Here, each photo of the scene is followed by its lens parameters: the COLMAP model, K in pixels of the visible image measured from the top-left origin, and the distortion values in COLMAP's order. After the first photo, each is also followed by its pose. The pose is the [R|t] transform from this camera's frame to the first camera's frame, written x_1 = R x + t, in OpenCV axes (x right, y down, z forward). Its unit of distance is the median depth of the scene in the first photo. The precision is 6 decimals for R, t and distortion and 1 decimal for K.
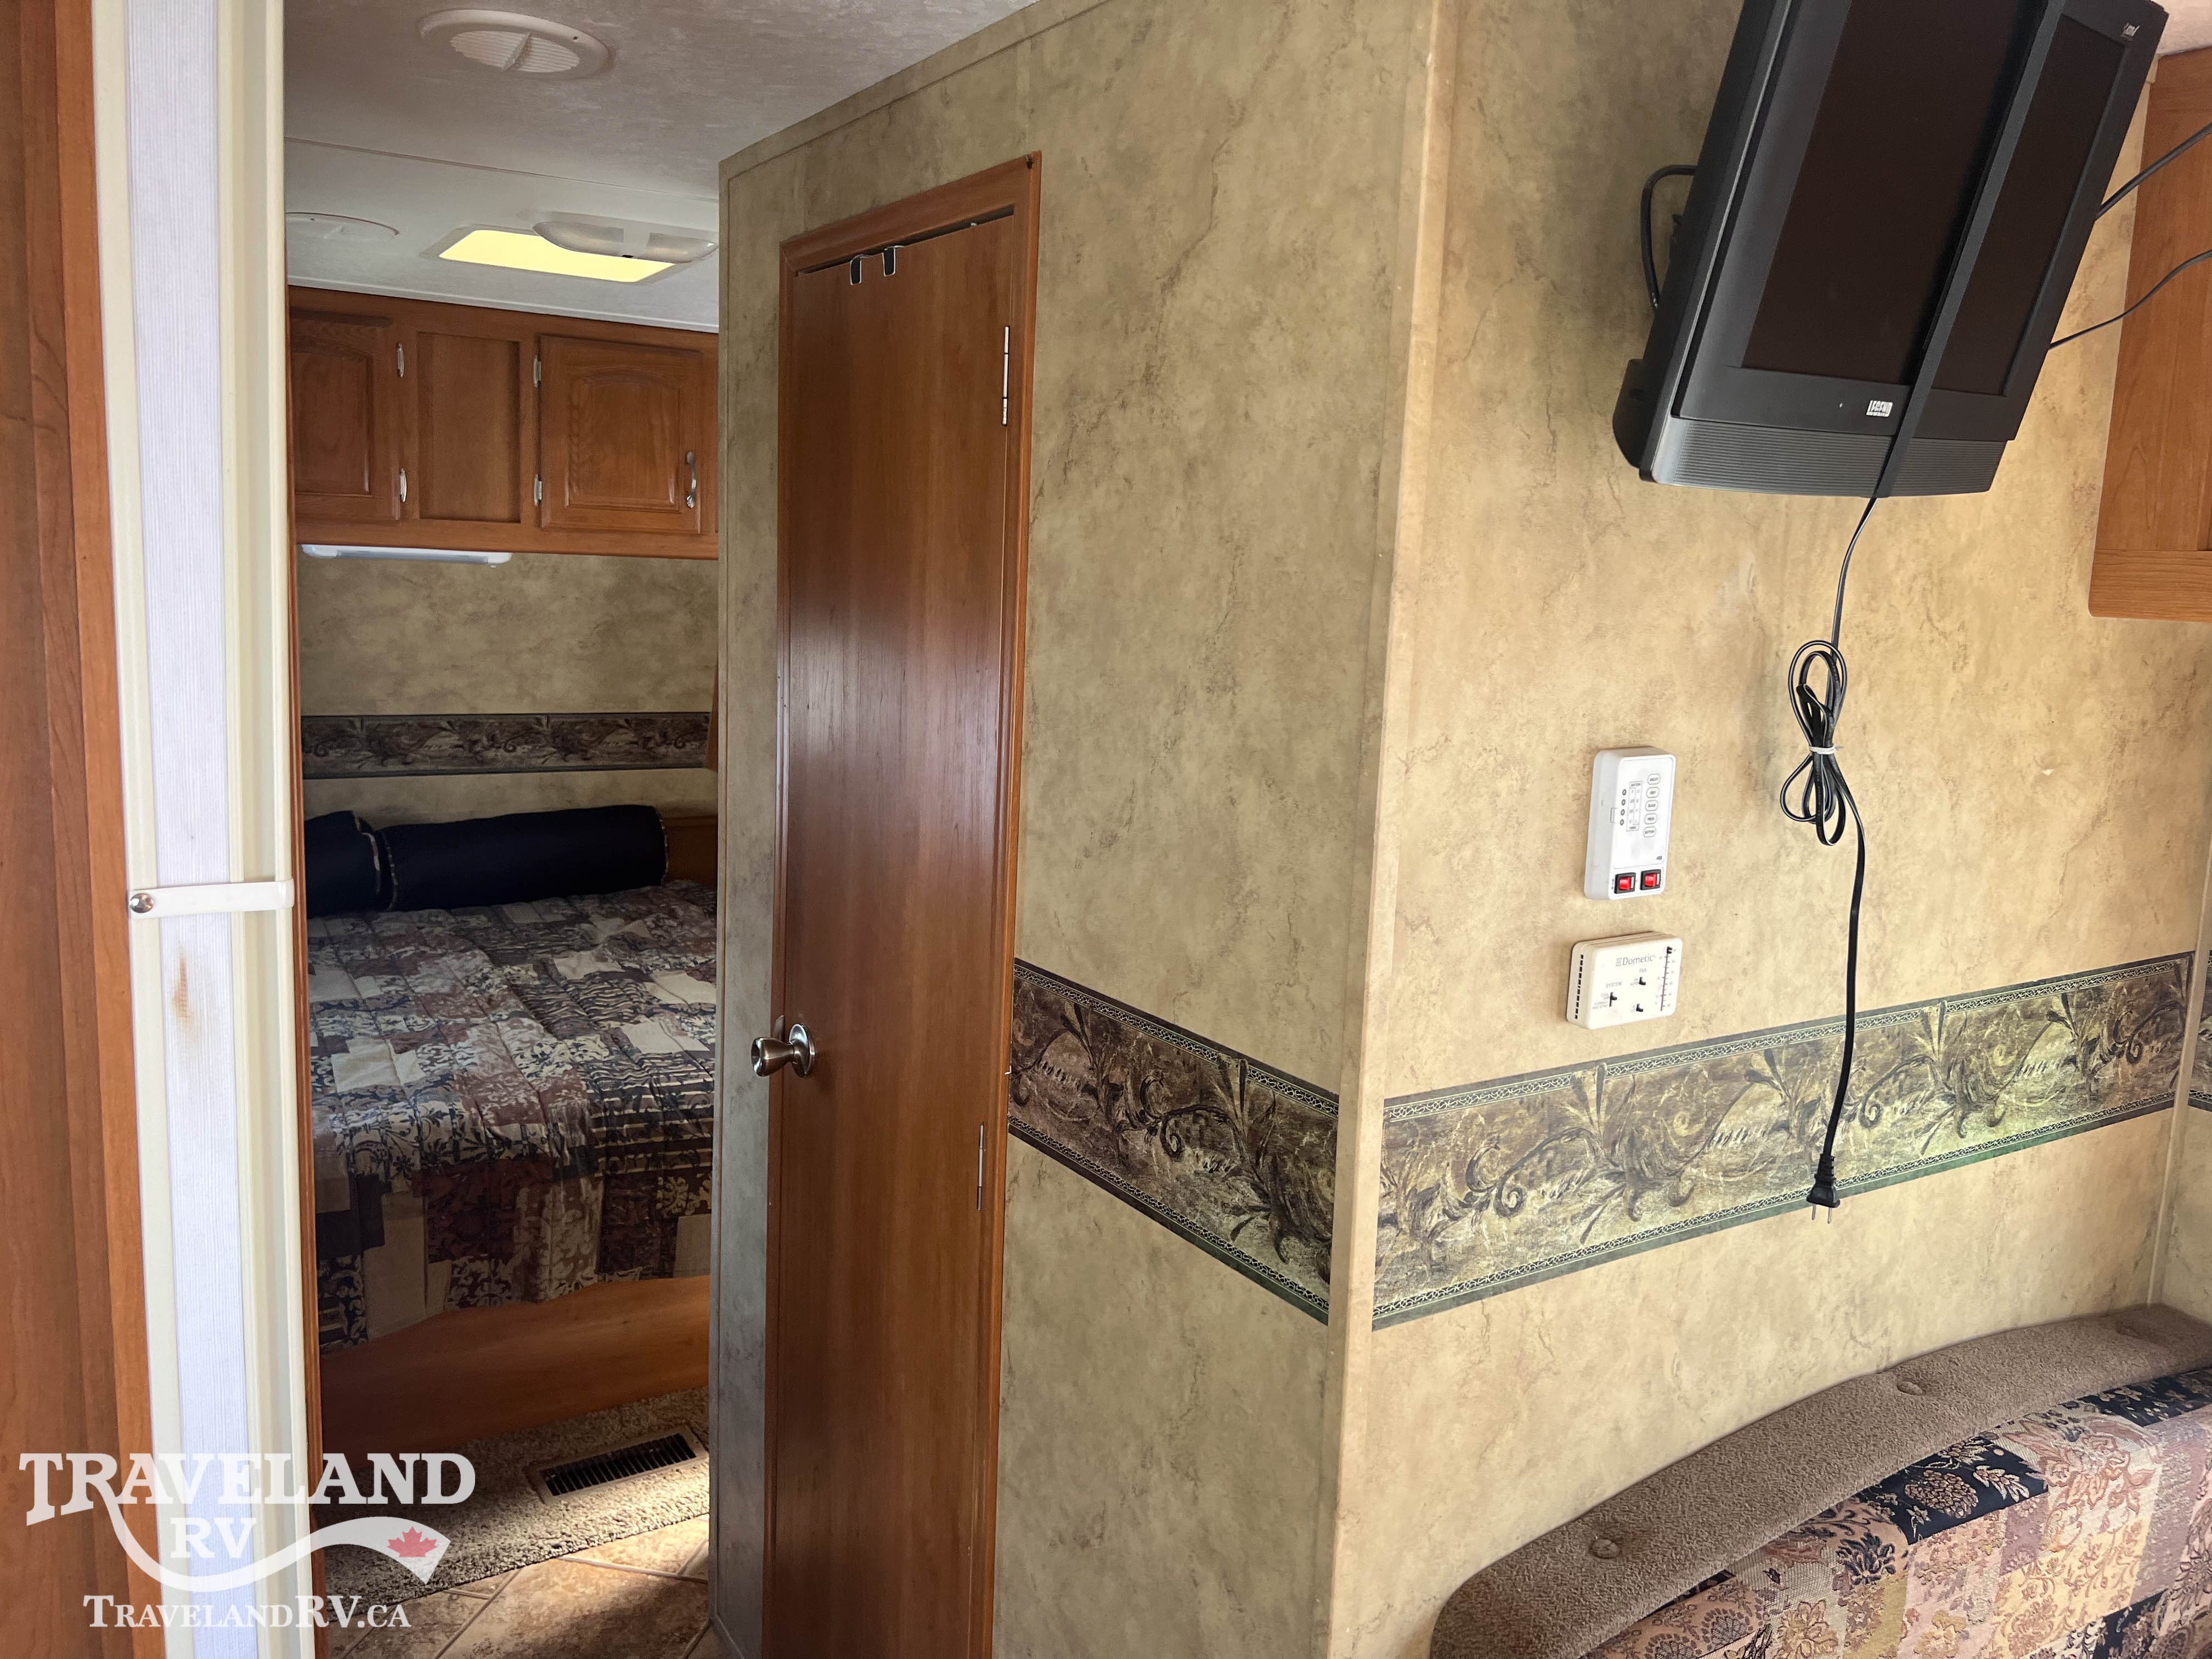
lens RADIAL K [[1668.3, 0, 1103.0], [0, 1668.3, 811.5], [0, 0, 1]] dist [0.056654, -0.066443]
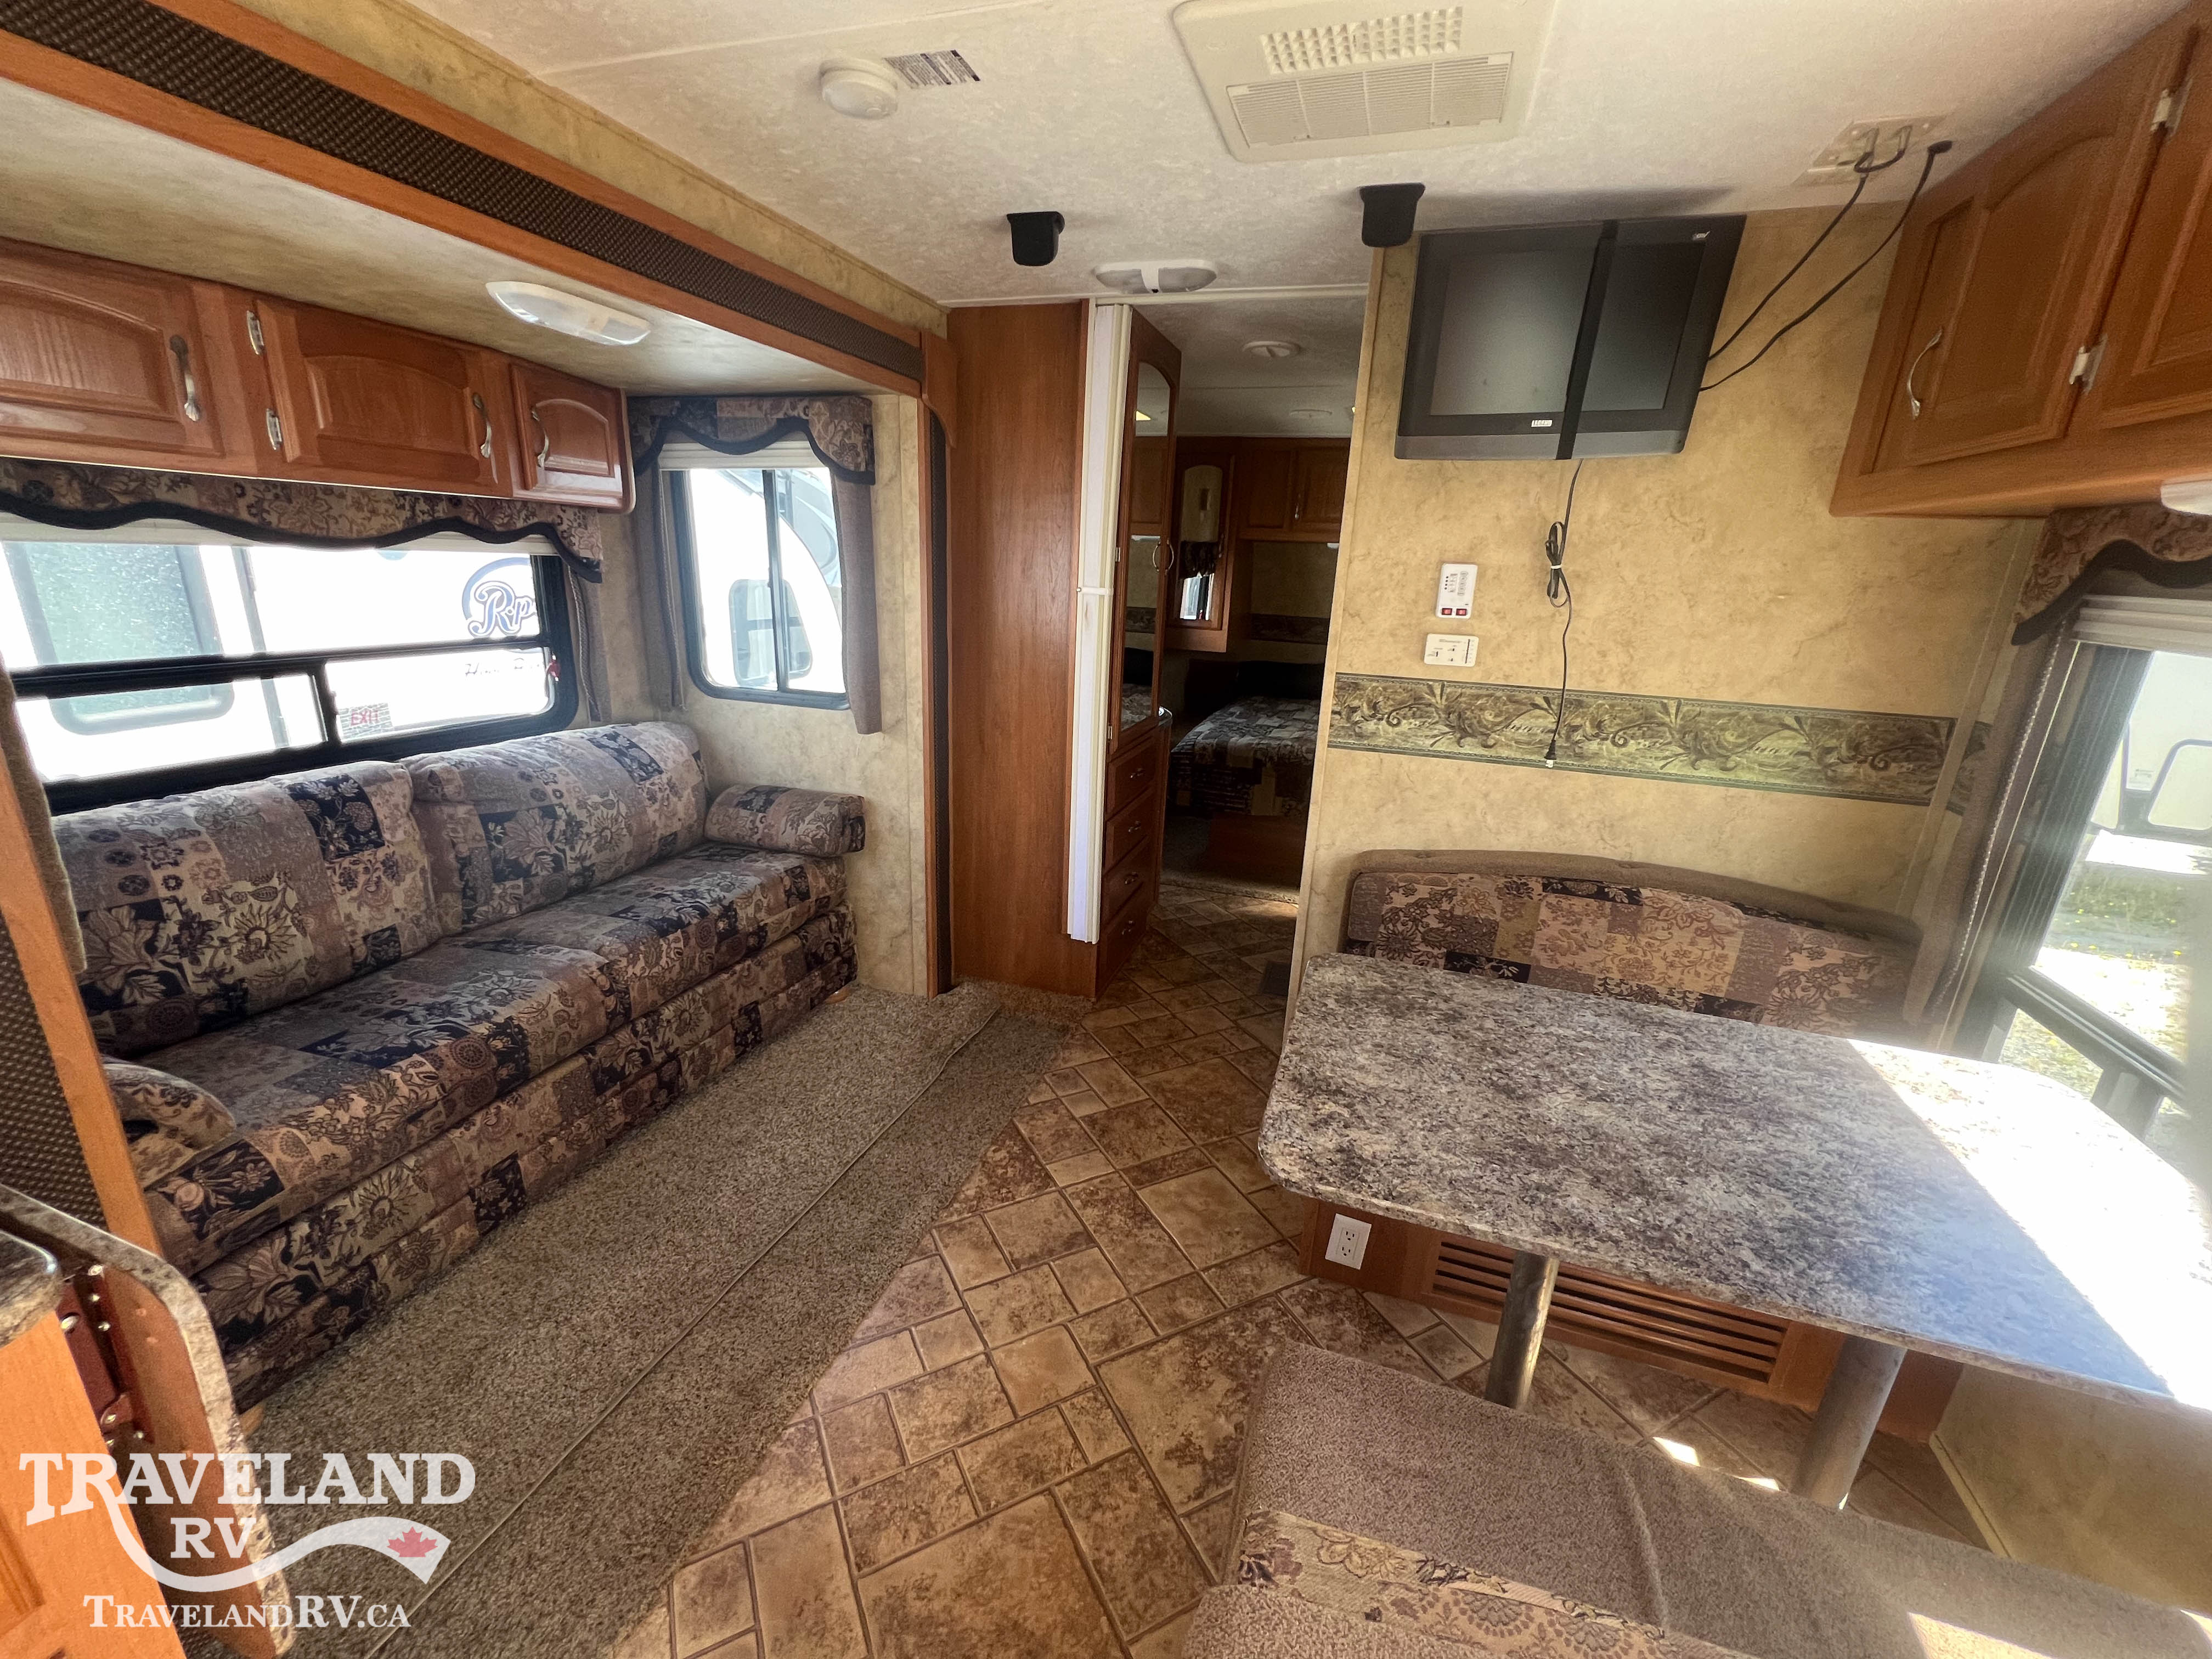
lens RADIAL K [[890.1, 0, 1096.8], [0, 890.1, 832.7], [0, 0, 1]] dist [-0.008614, 0.002061]
pose [[0.631128, 0.218200, -0.744356, 0.894392], [-0.130687, 0.975813, 0.175241, 0.174406], [0.764590, -0.013322, 0.644379, -0.323170]]
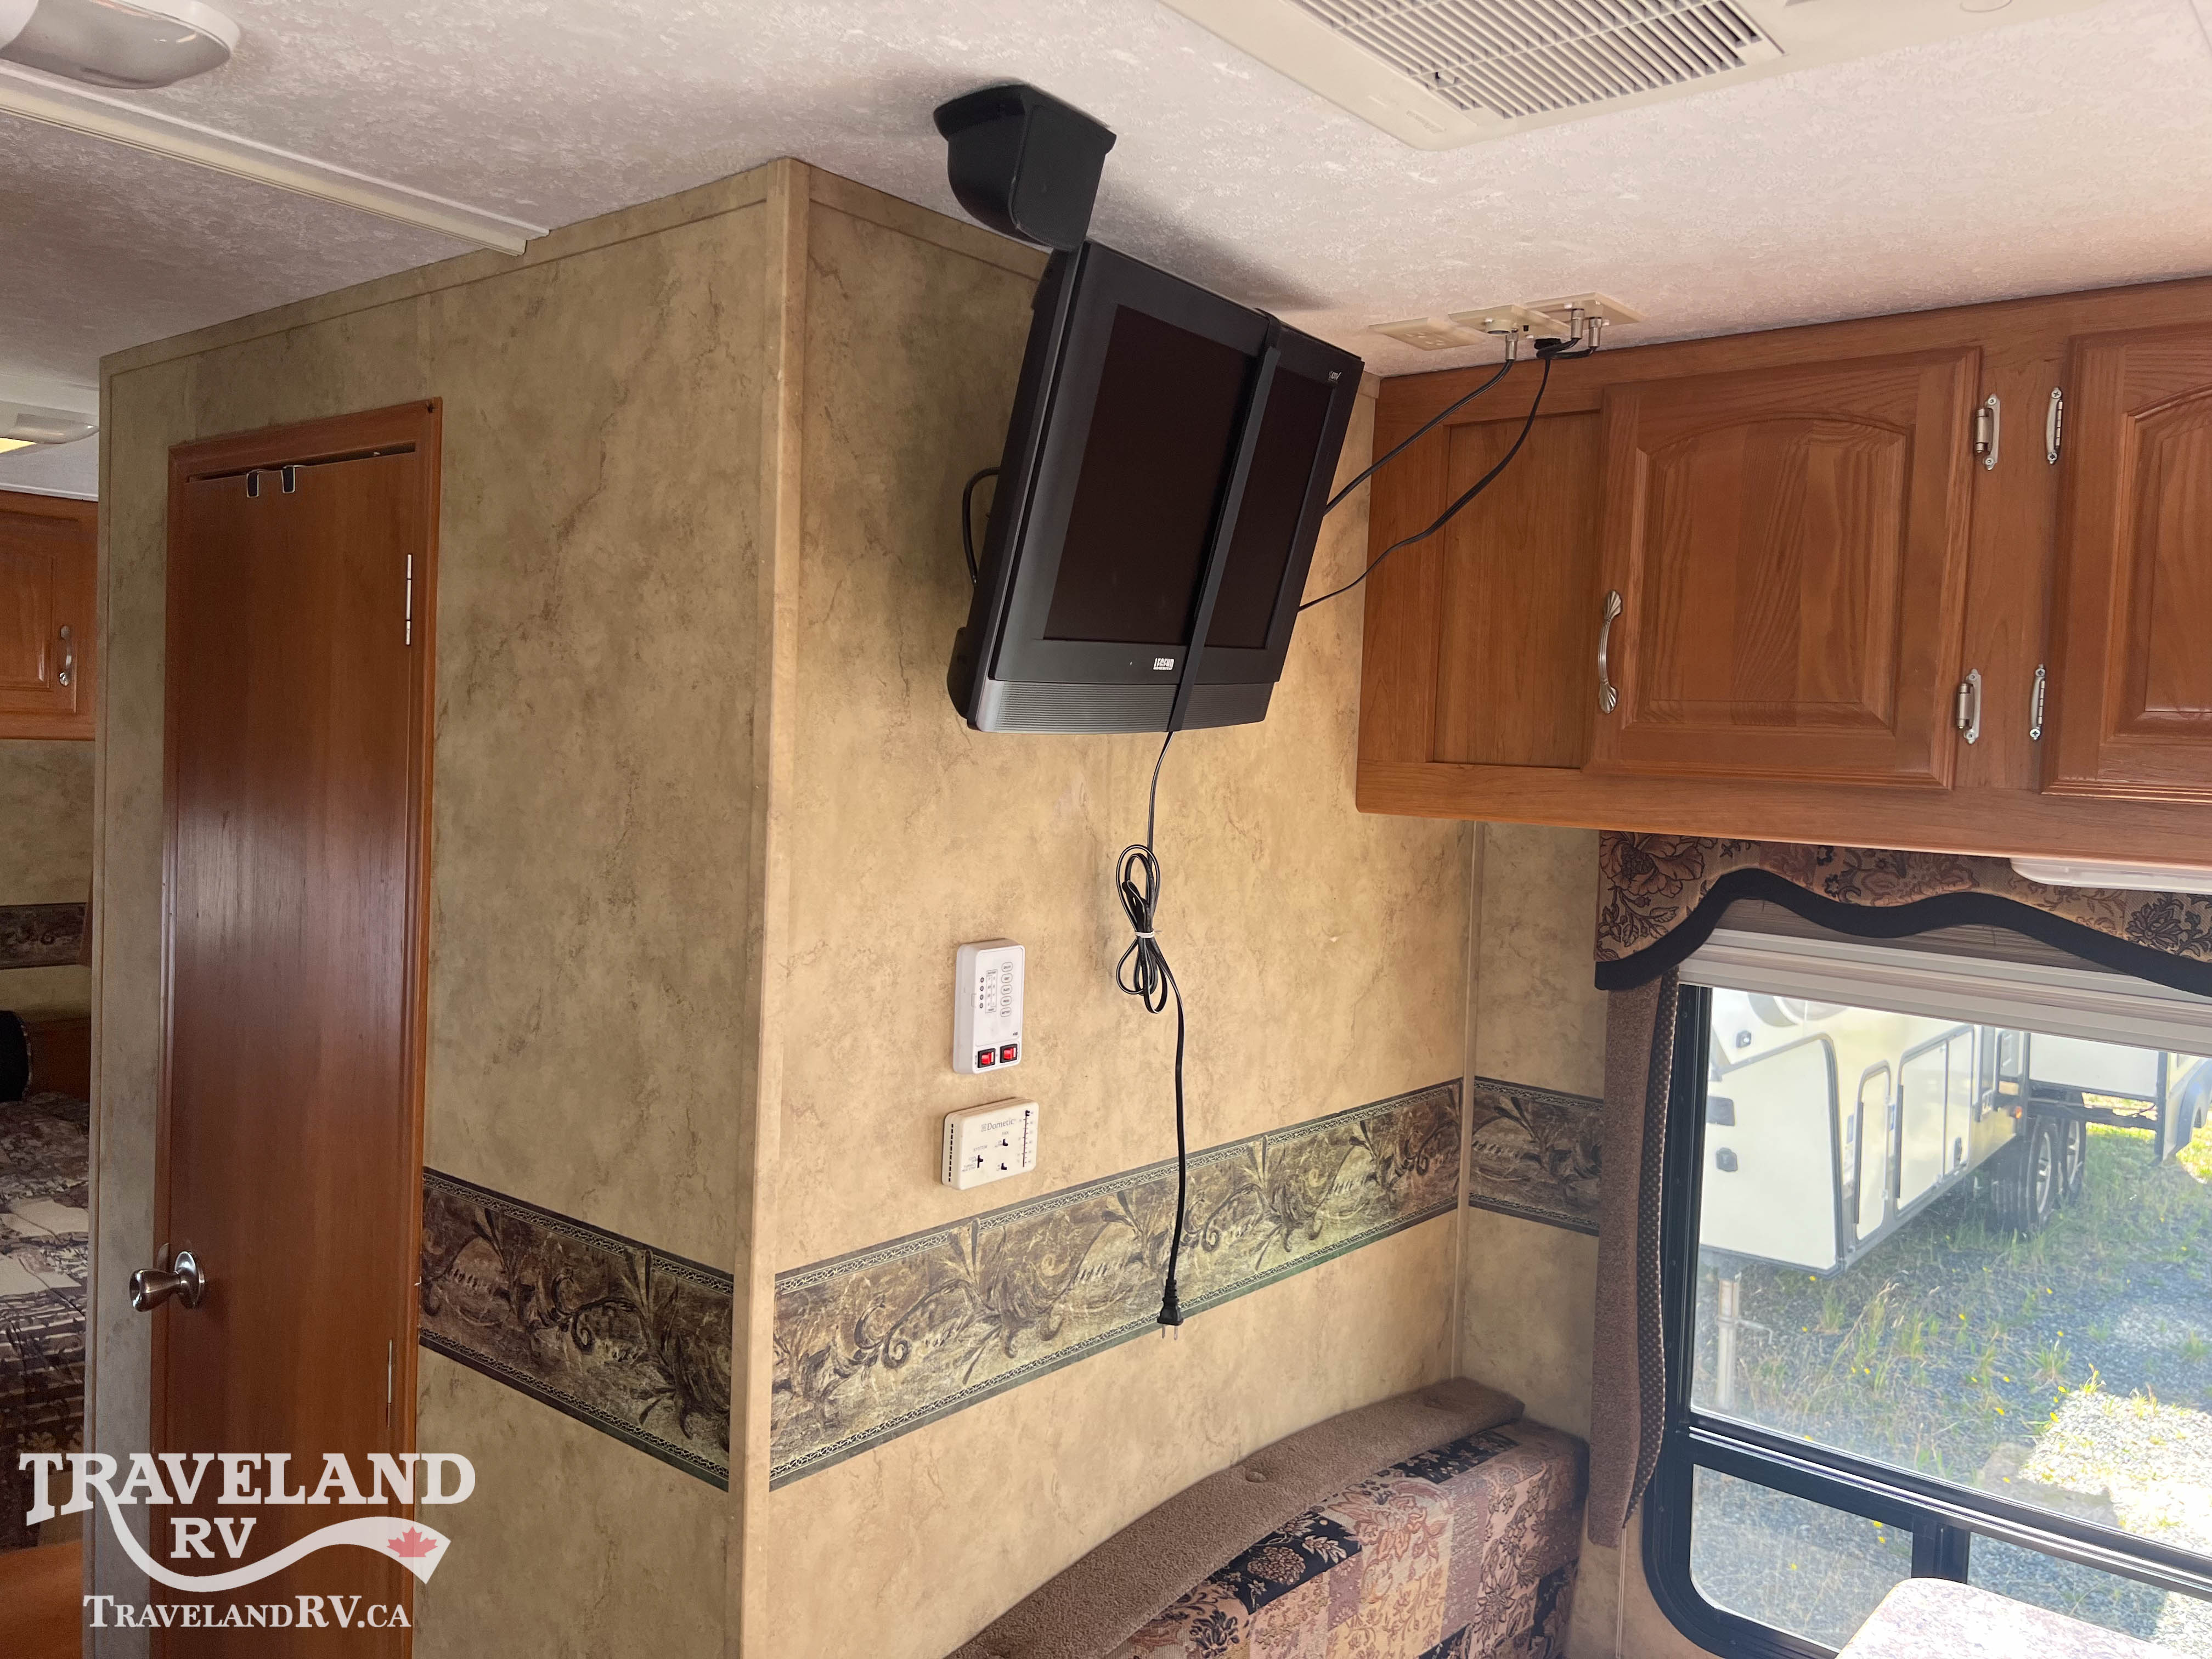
lens RADIAL K [[1668.3, 0, 1103.3], [0, 1668.3, 808.4], [0, 0, 1]] dist [0.056654, -0.066443]
pose [[0.951787, -0.016311, 0.306325, 0.029802], [0.044793, 0.995272, -0.086181, -0.021343], [-0.303471, 0.095748, 0.948018, -0.108871]]
